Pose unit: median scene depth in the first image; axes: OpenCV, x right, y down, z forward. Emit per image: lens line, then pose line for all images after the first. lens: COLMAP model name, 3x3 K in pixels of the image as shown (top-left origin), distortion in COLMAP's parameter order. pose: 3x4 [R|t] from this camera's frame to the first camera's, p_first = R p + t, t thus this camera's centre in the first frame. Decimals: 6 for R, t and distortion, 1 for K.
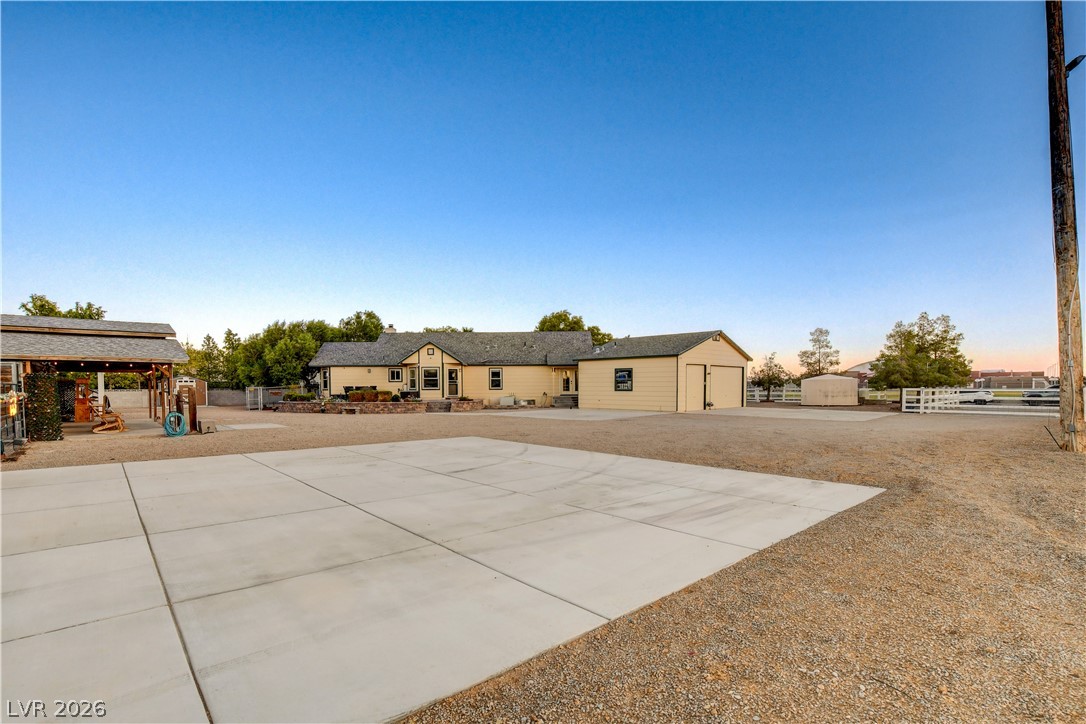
lens RADIAL K [[492.4, 0, 537.0], [0, 492.4, 386.5], [0, 0, 1]] dist [-0.021698, 0.000039]
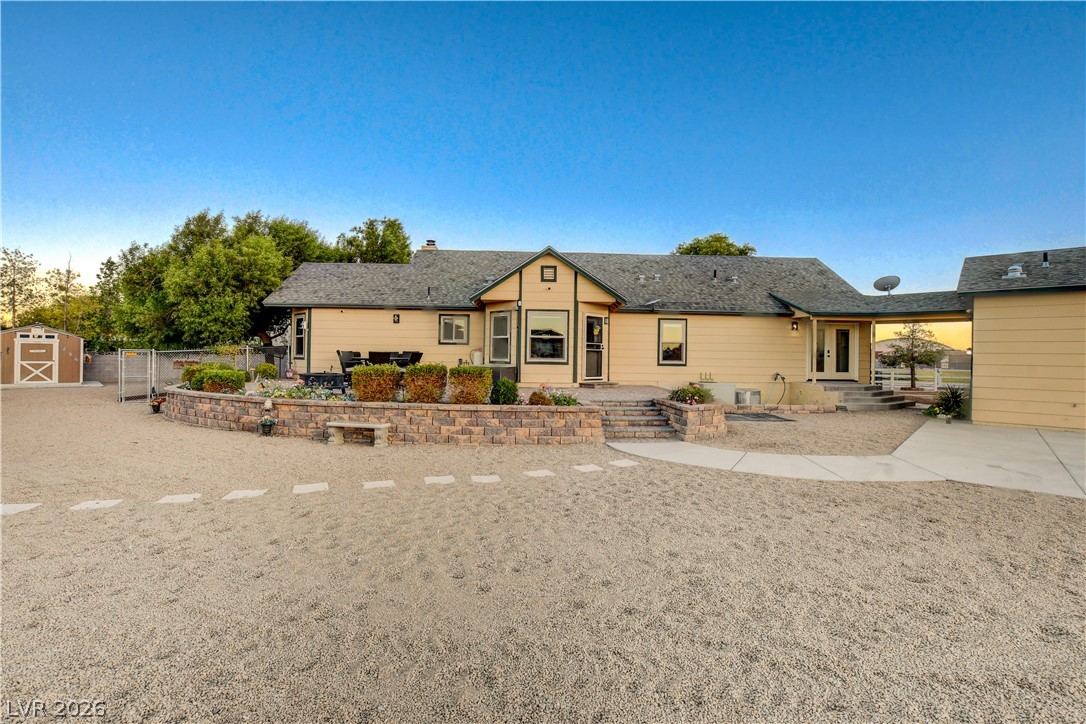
lens RADIAL K [[492.4, 0, 542.7], [0, 492.4, 356.8], [0, 0, 1]] dist [-0.021698, 0.000039]
pose [[0.999762, 0.020436, 0.007670, -0.214945], [-0.020413, 0.999787, -0.002977, 0.001833], [-0.007729, 0.002820, 0.999966, 0.557040]]
